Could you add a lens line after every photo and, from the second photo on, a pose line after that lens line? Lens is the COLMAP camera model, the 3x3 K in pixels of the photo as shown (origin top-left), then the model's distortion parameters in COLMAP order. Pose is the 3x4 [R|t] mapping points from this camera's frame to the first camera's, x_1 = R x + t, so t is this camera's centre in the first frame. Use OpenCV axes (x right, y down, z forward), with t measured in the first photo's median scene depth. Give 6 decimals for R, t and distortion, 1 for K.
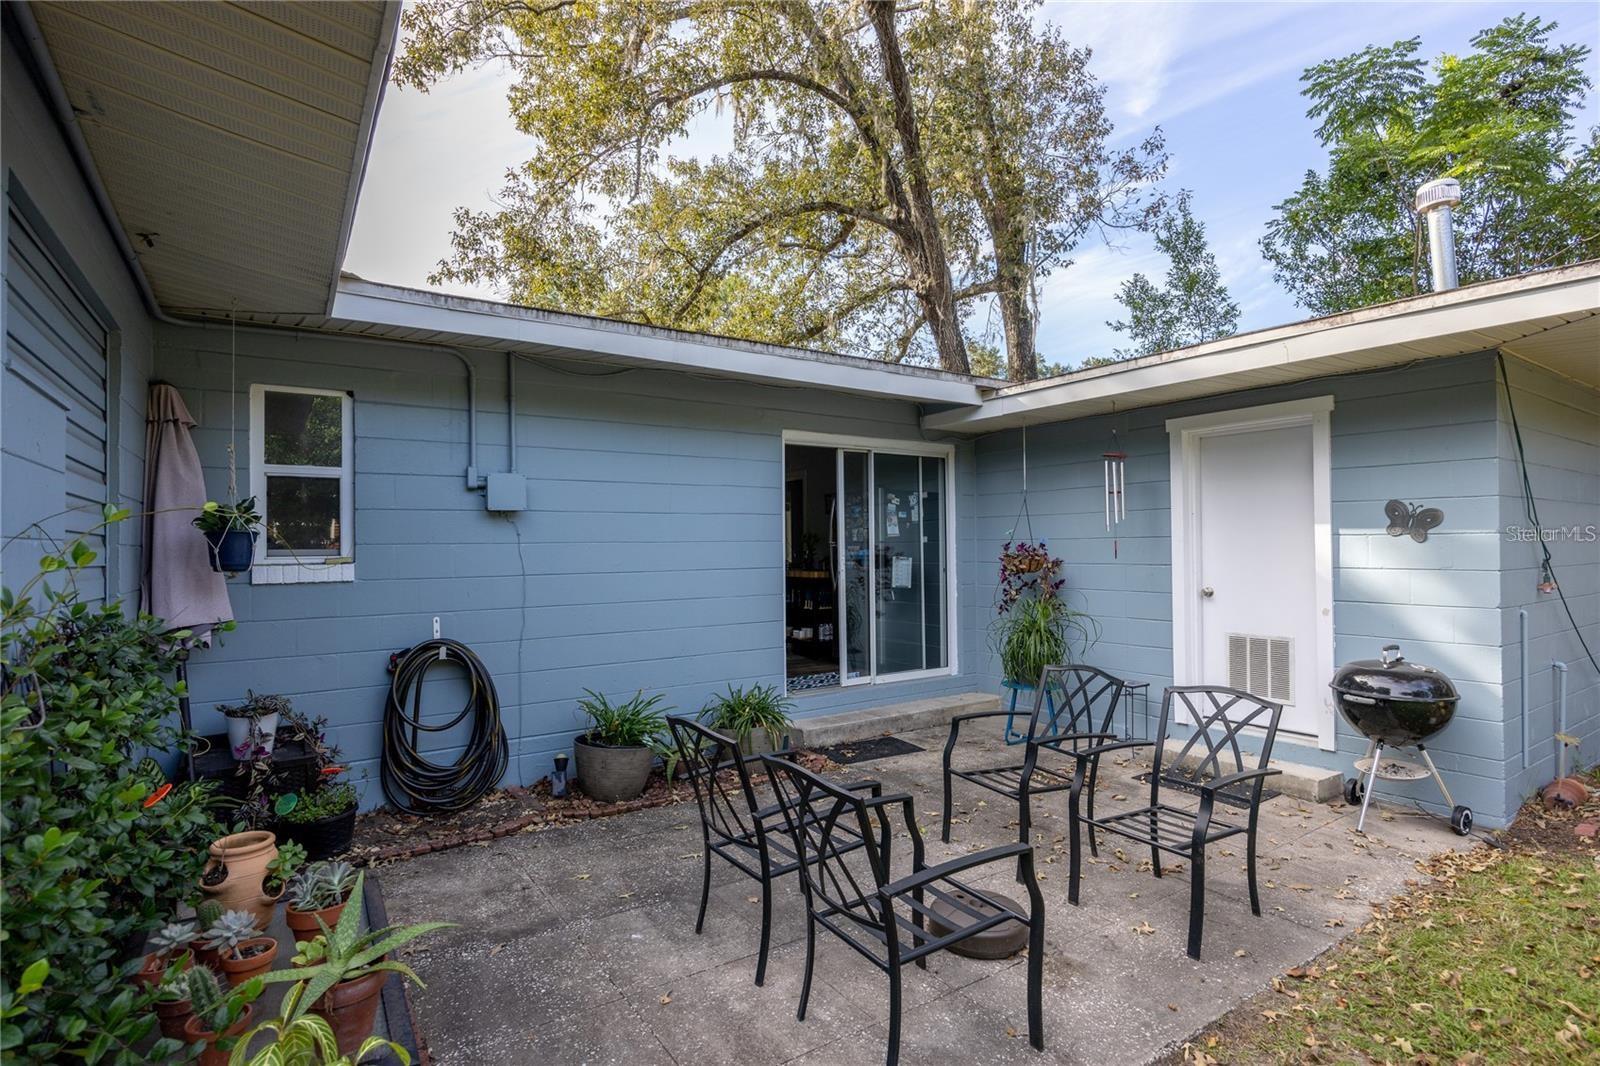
lens RADIAL K [[788.1, 0, 801.0], [0, 788.1, 538.5], [0, 0, 1]] dist [-0.018623, -0.000658]
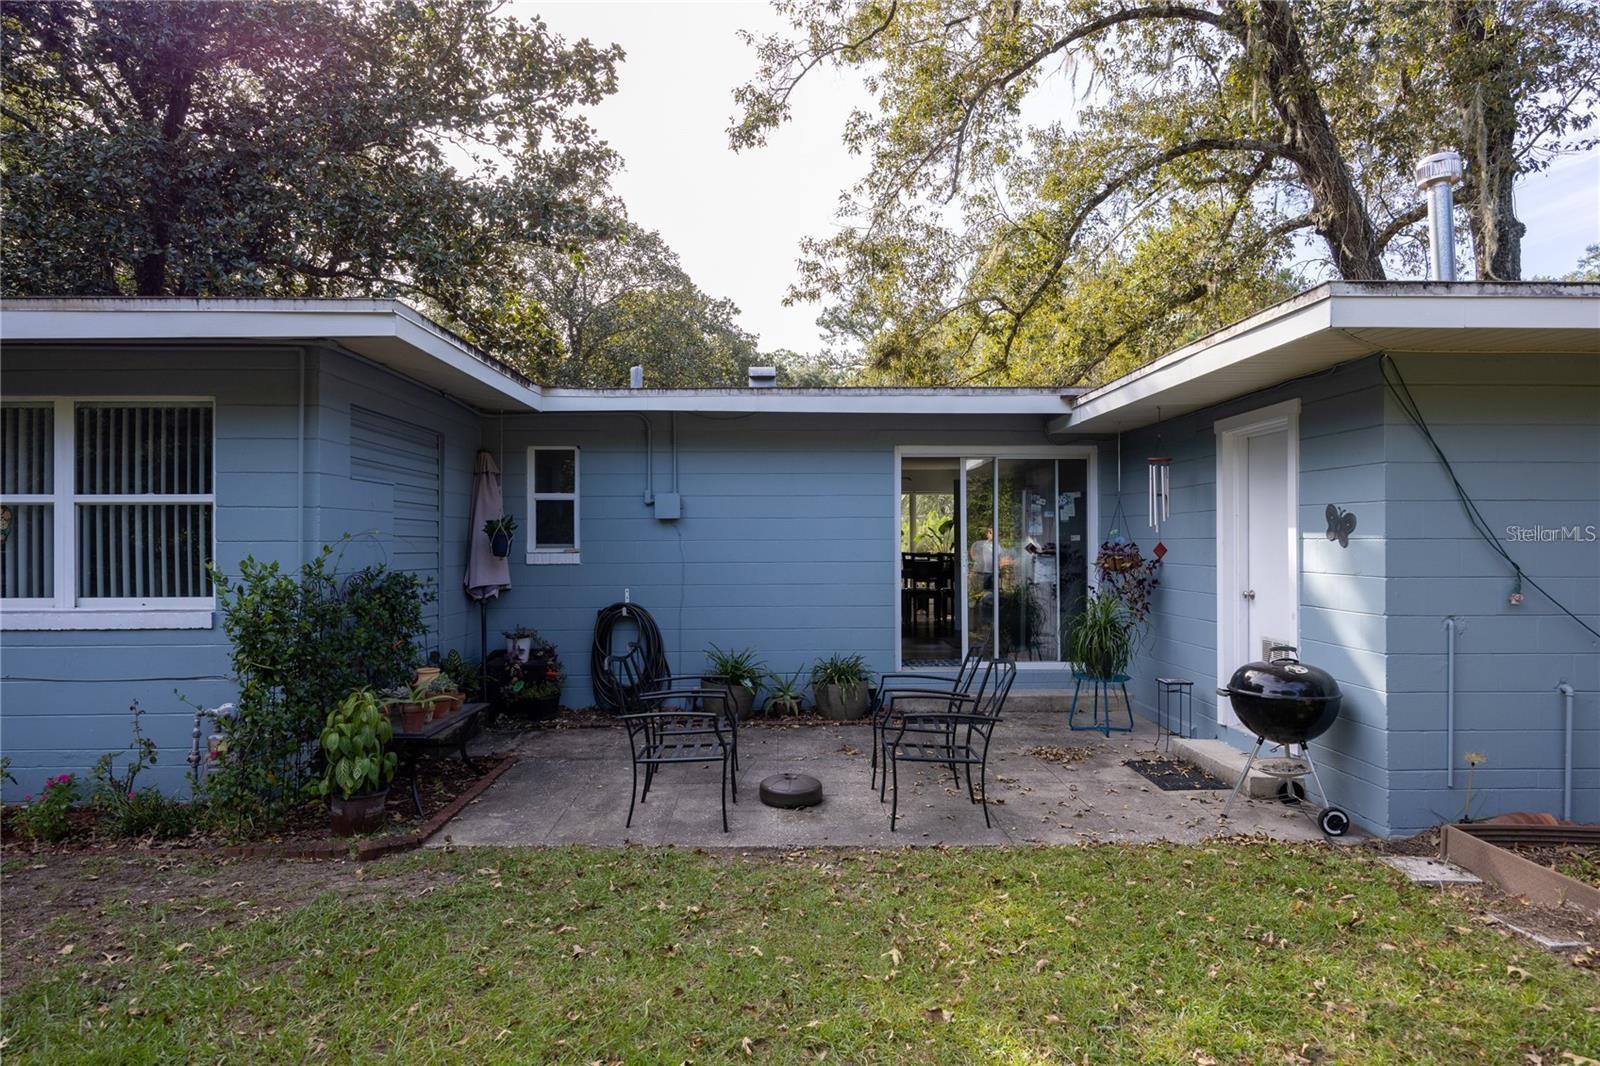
lens RADIAL K [[937.4, 0, 799.0], [0, 937.4, 539.4], [0, 0, 1]] dist [-0.021112, 0.000308]
pose [[0.838617, 0.006611, -0.544681, 0.802616], [-0.000371, 0.999933, 0.011565, -0.017305], [0.544721, -0.009496, 0.838563, -0.345958]]
